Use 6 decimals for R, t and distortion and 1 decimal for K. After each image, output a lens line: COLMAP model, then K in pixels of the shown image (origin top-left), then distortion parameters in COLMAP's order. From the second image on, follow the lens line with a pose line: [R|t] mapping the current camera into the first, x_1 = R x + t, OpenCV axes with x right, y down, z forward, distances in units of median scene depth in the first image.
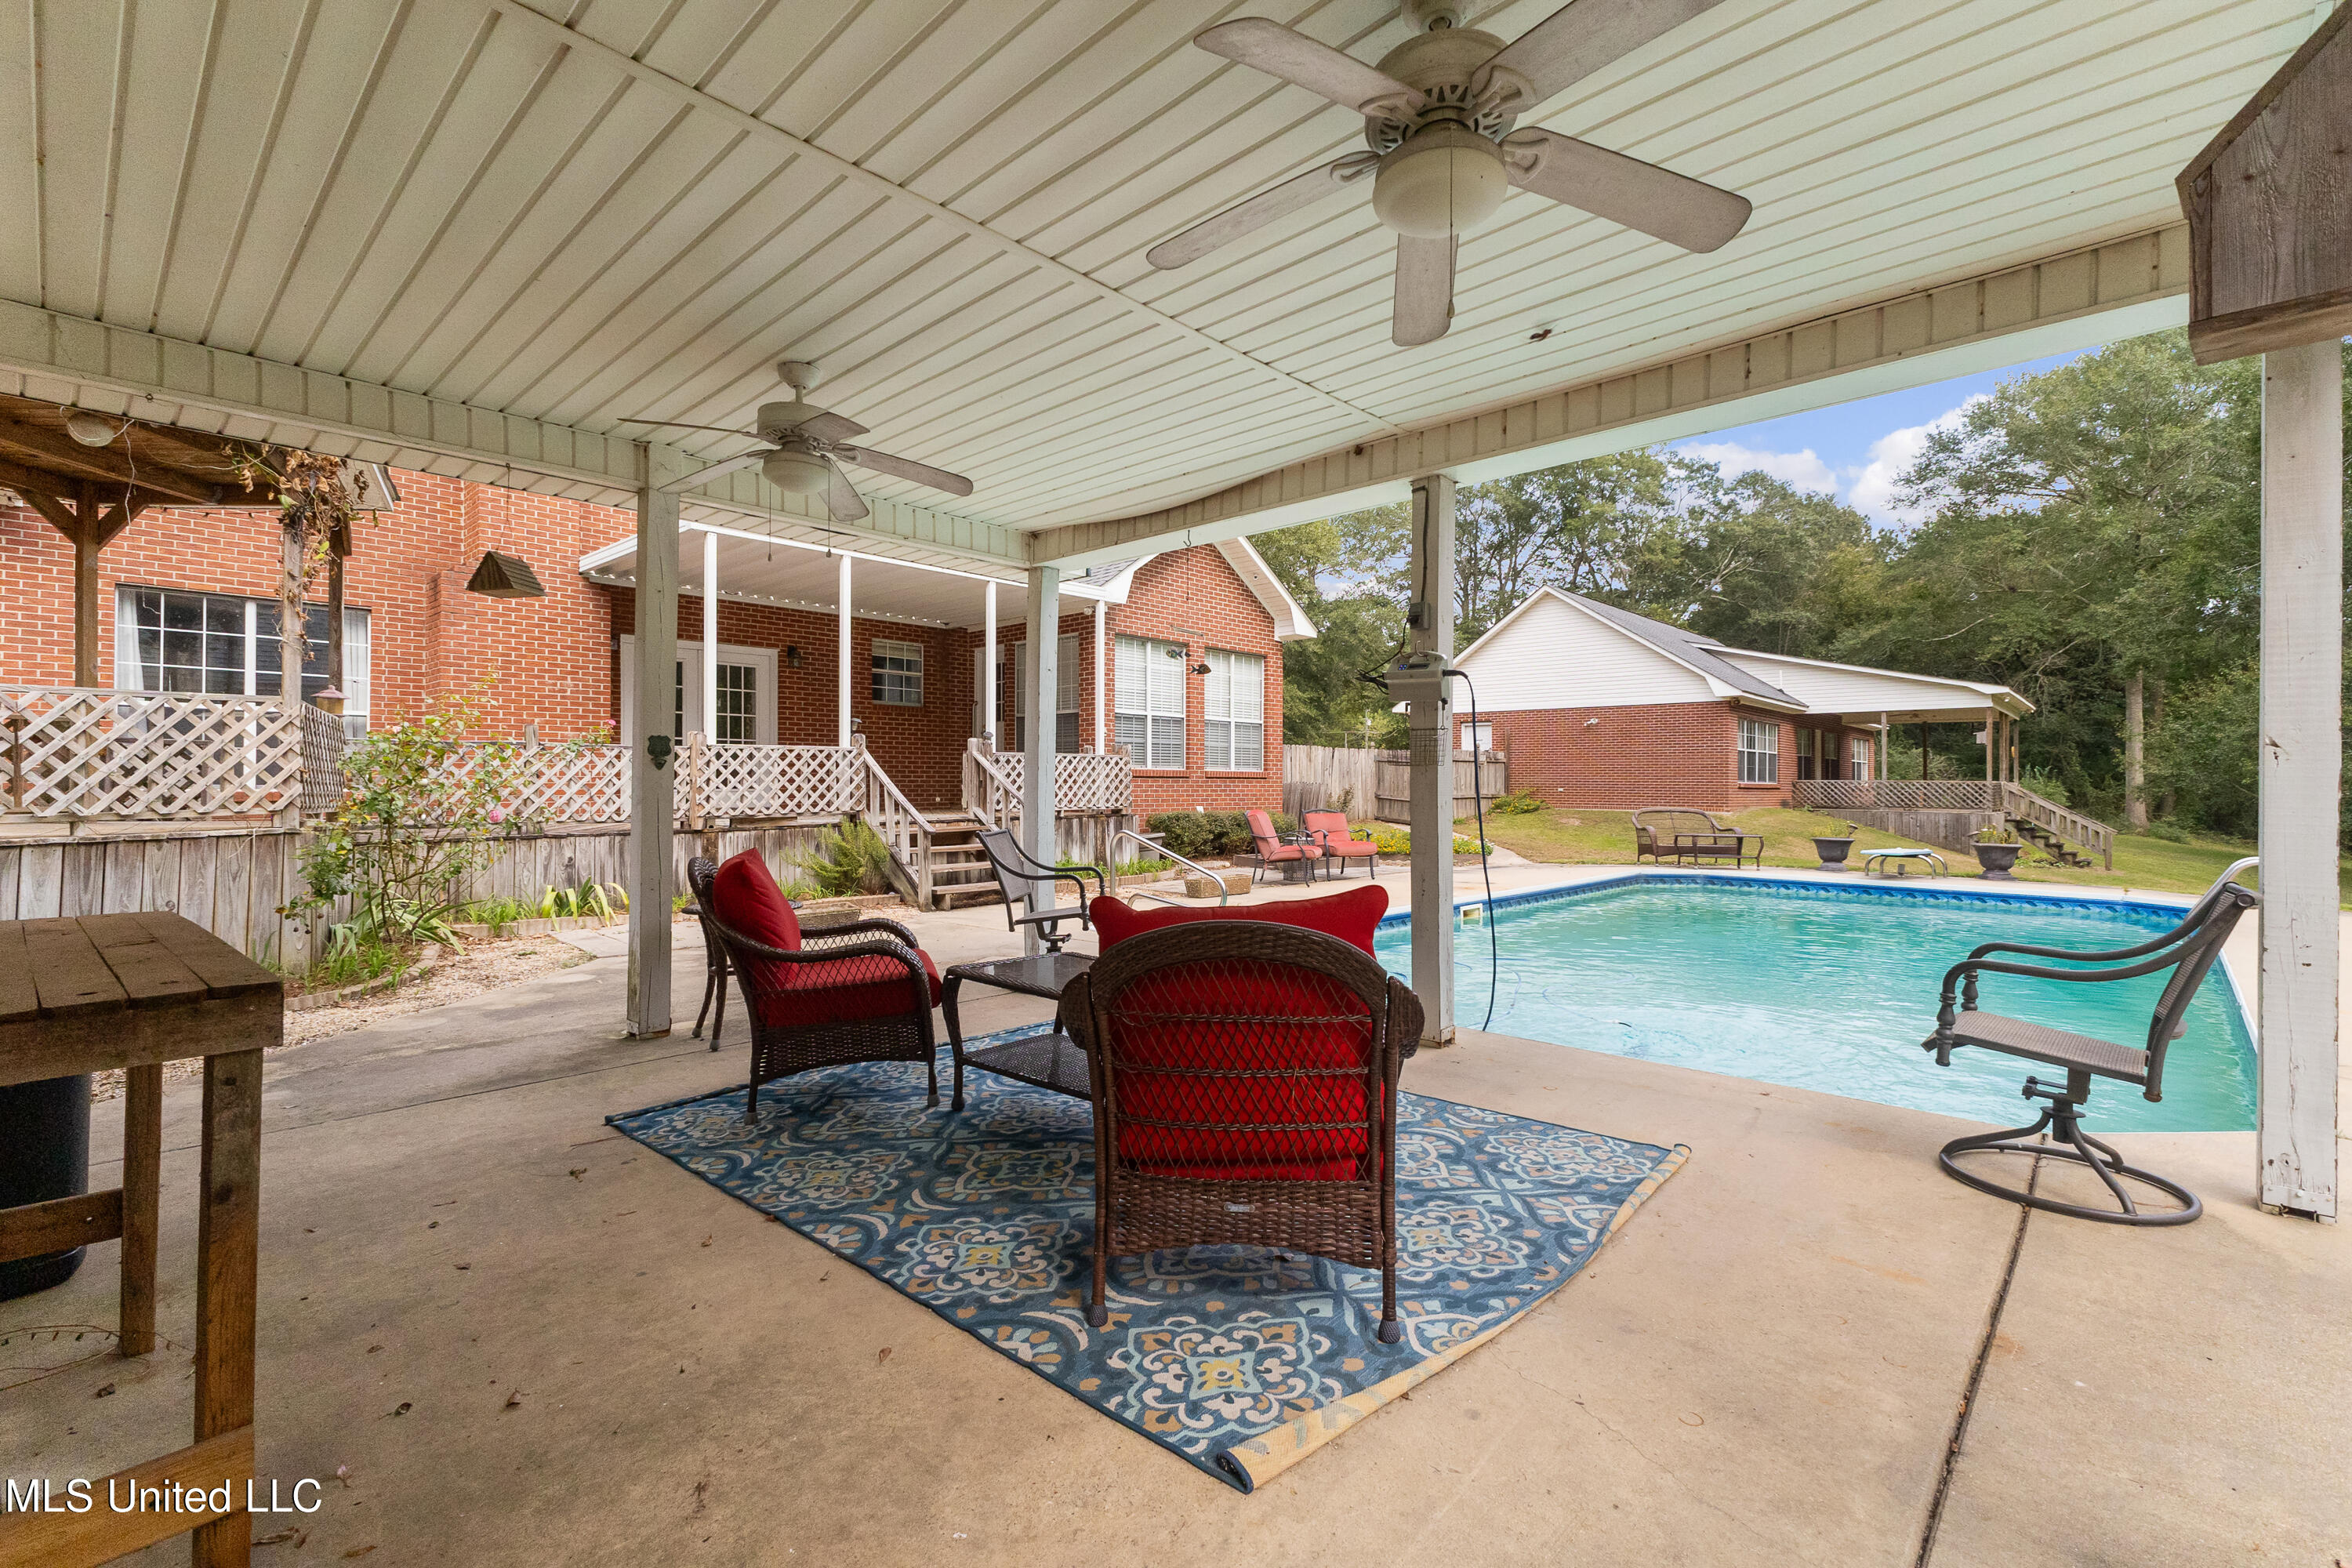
lens RADIAL K [[1015.7, 0, 1164.3], [0, 1015.7, 783.1], [0, 0, 1]] dist [0.000993, -0.000324]
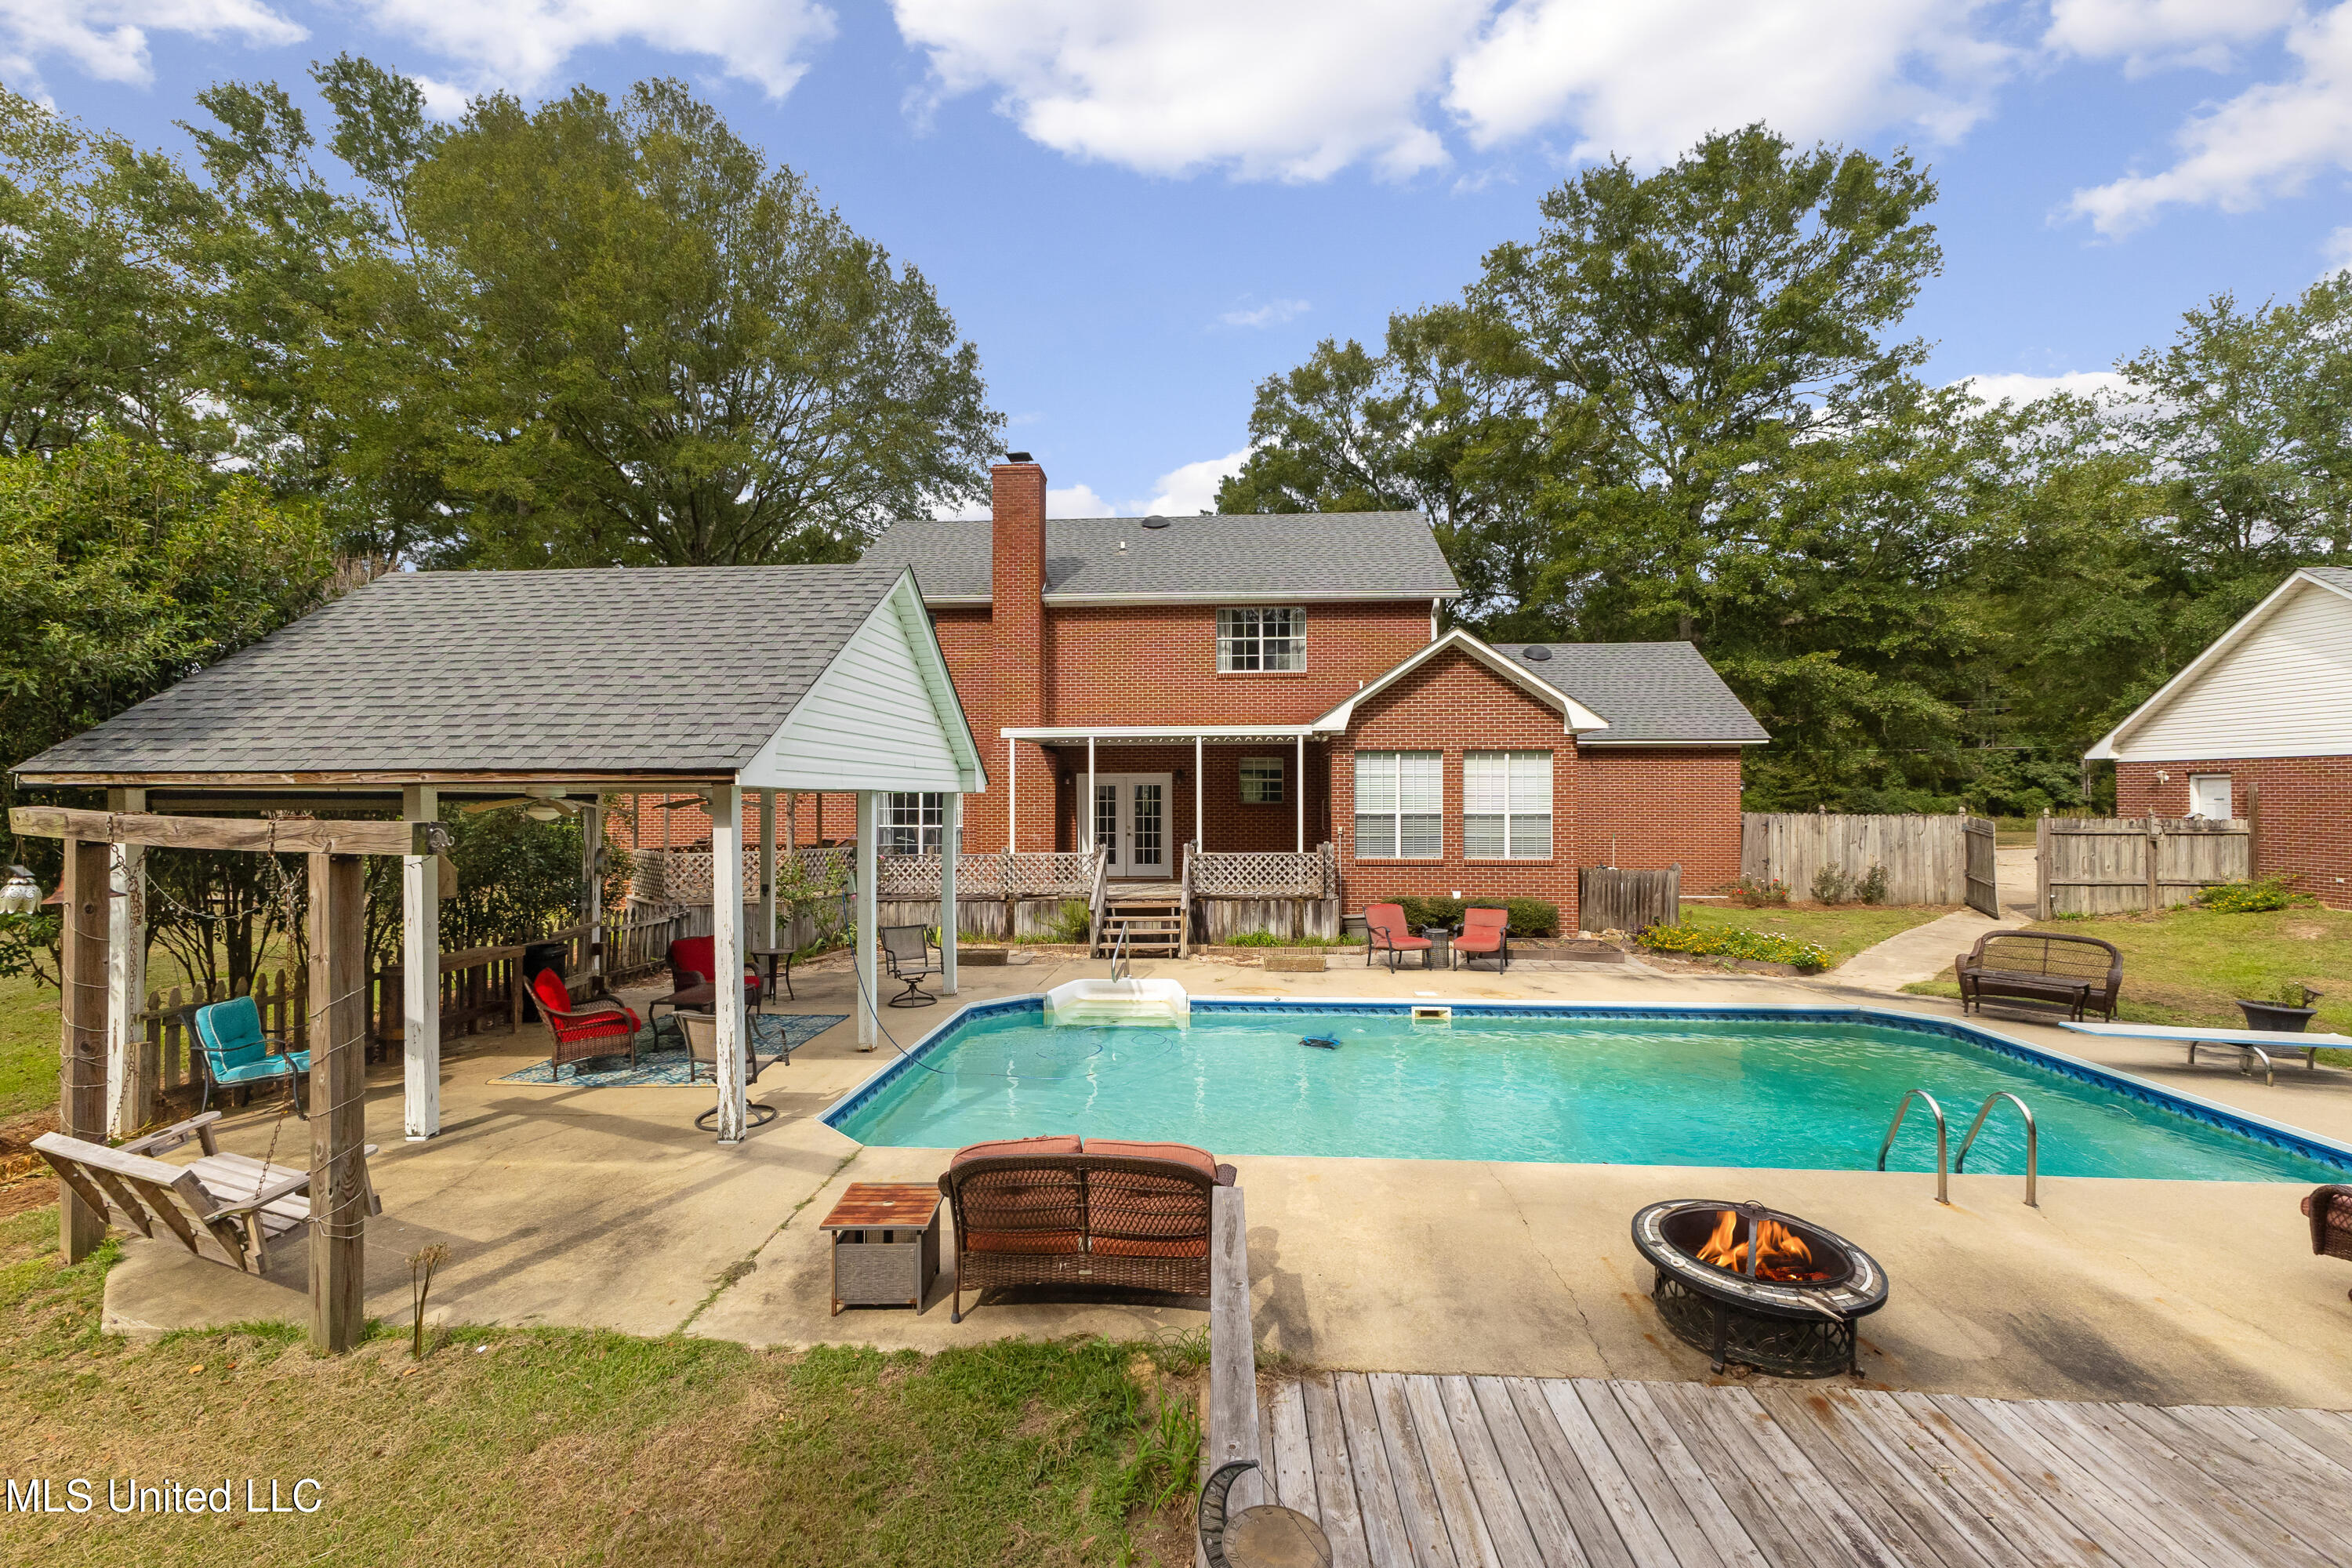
lens RADIAL K [[1015.7, 0, 1174.1], [0, 1015.7, 787.9], [0, 0, 1]] dist [0.000993, -0.000324]
pose [[0.637595, -0.010310, -0.770302, 0.741089], [0.004155, 0.999942, -0.009945, -0.086857], [0.770360, 0.003140, 0.637601, 0.036443]]
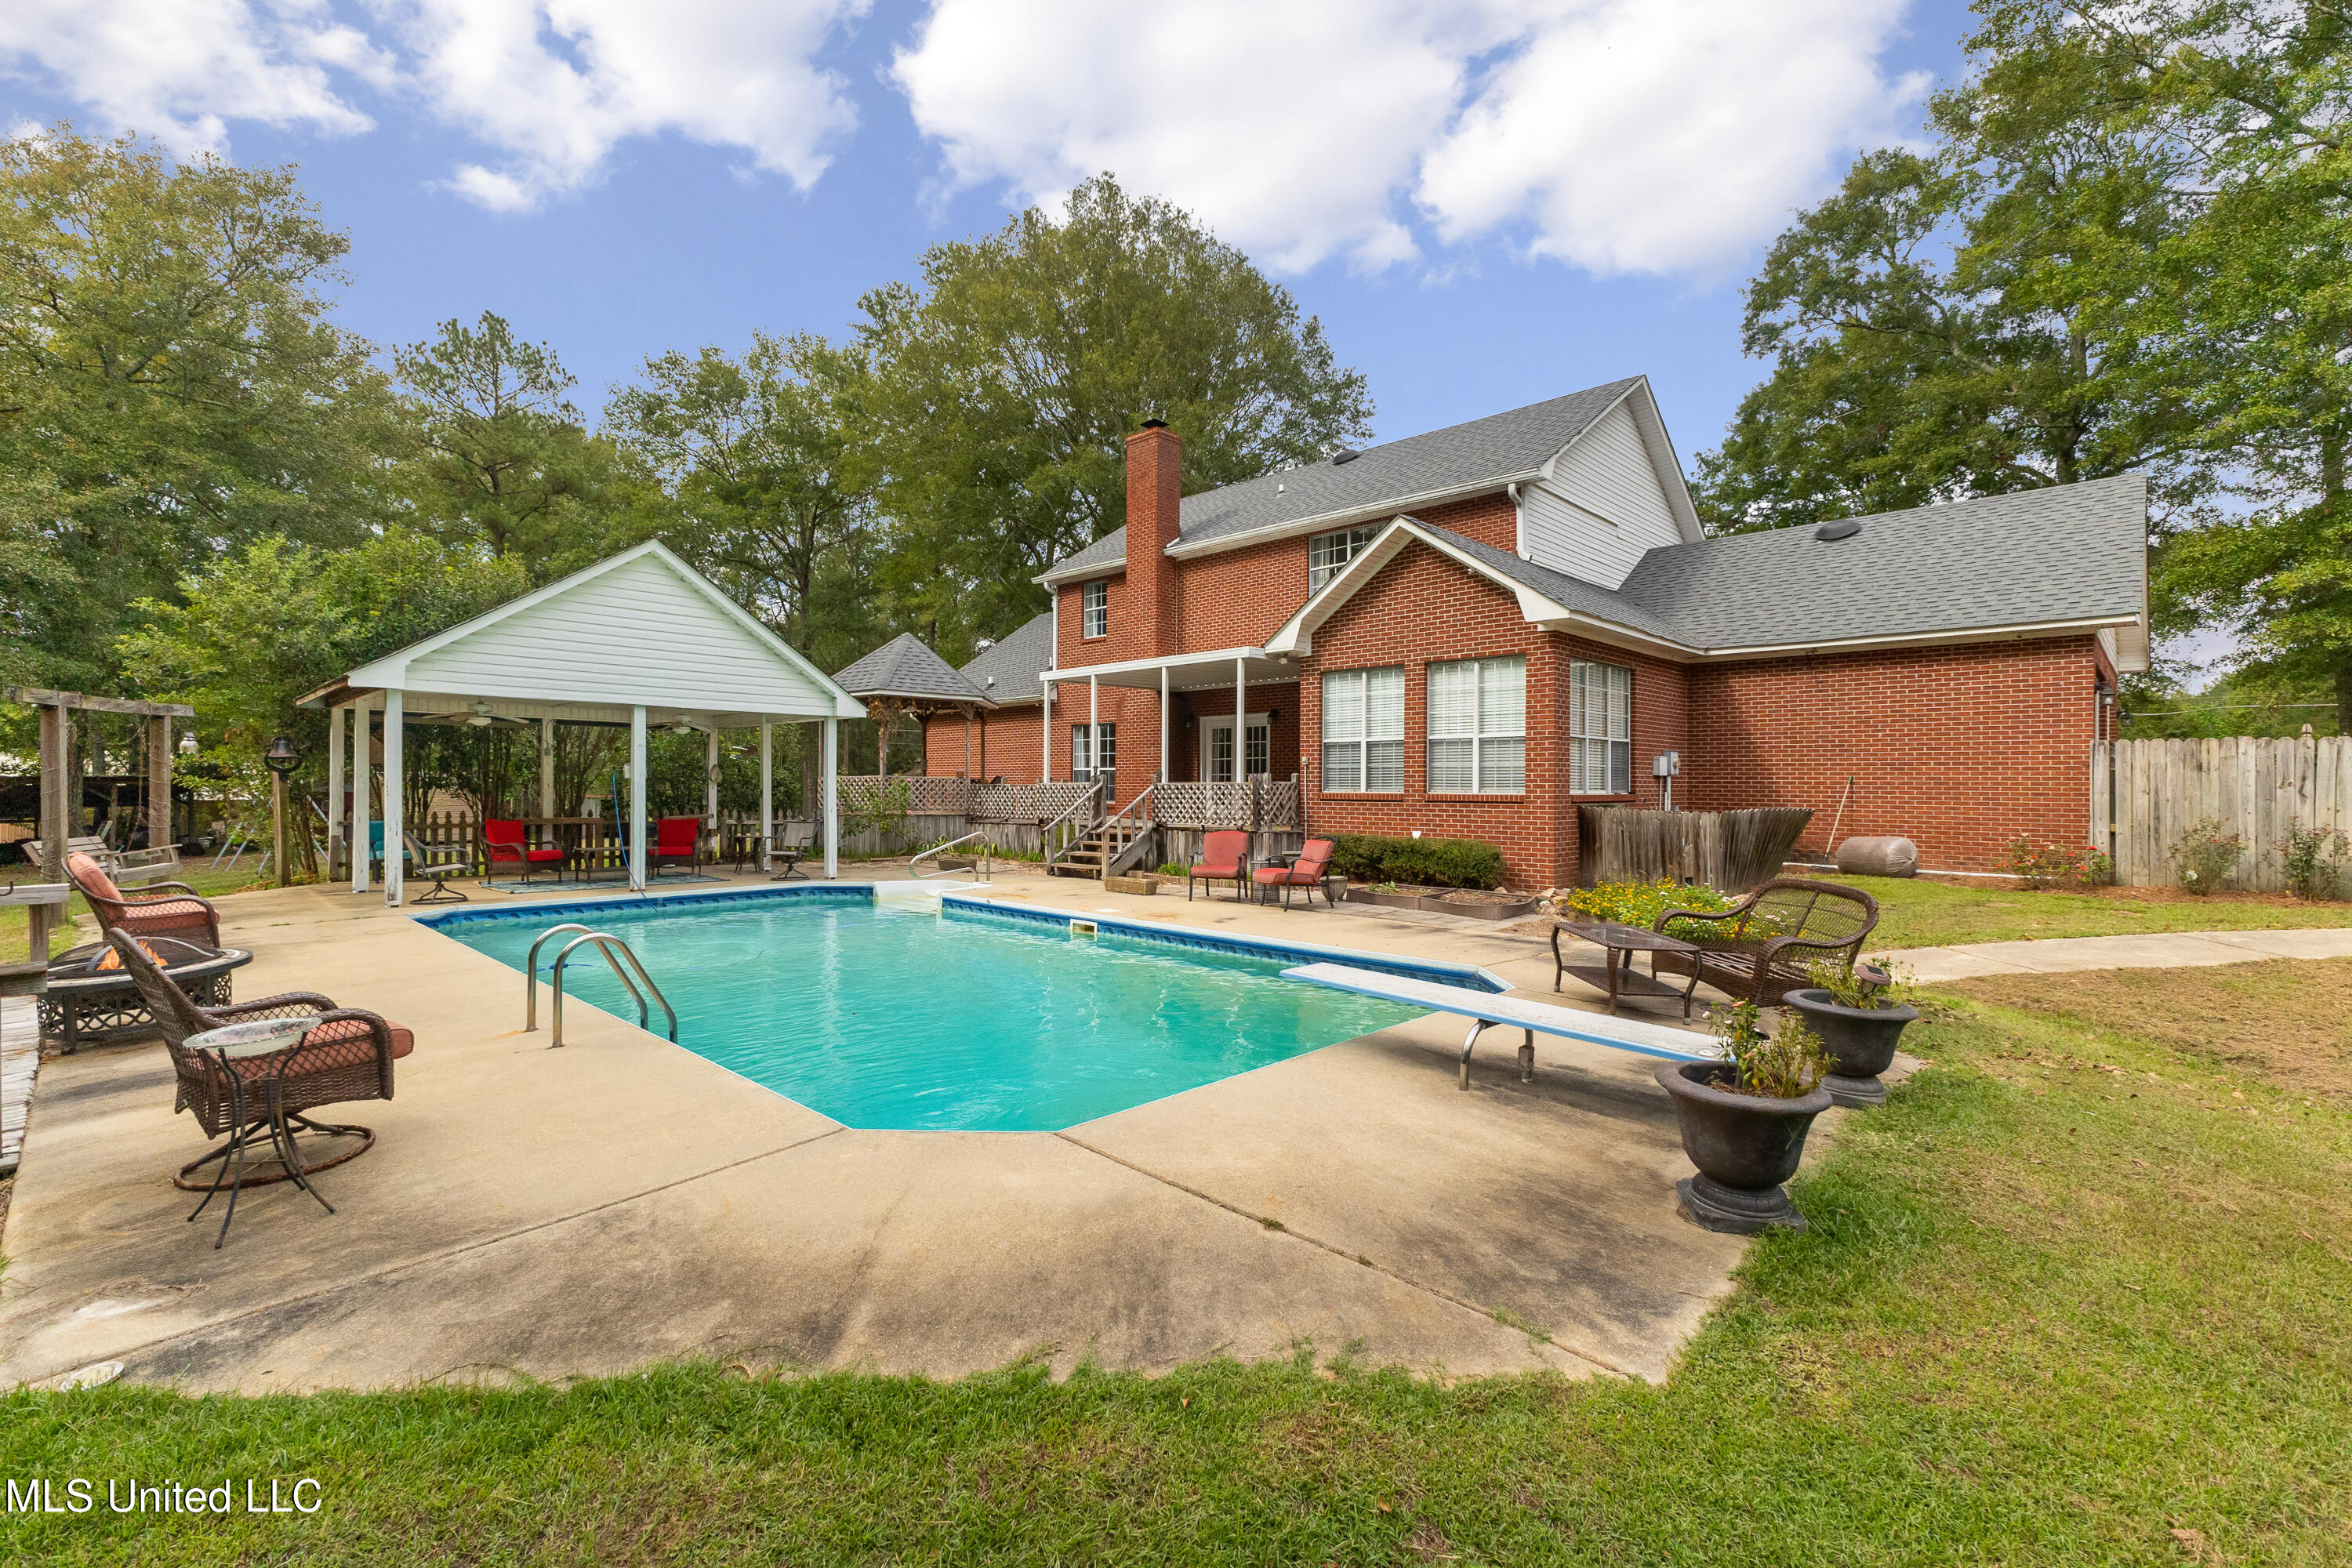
lens RADIAL K [[1015.7, 0, 1178.4], [0, 1015.7, 778.7], [0, 0, 1]] dist [0.000993, -0.000324]
pose [[-0.011365, -0.011342, -0.999871, 1.034395], [-0.003067, 0.999931, -0.011308, -0.016254], [0.999931, 0.002938, -0.011399, 0.825726]]
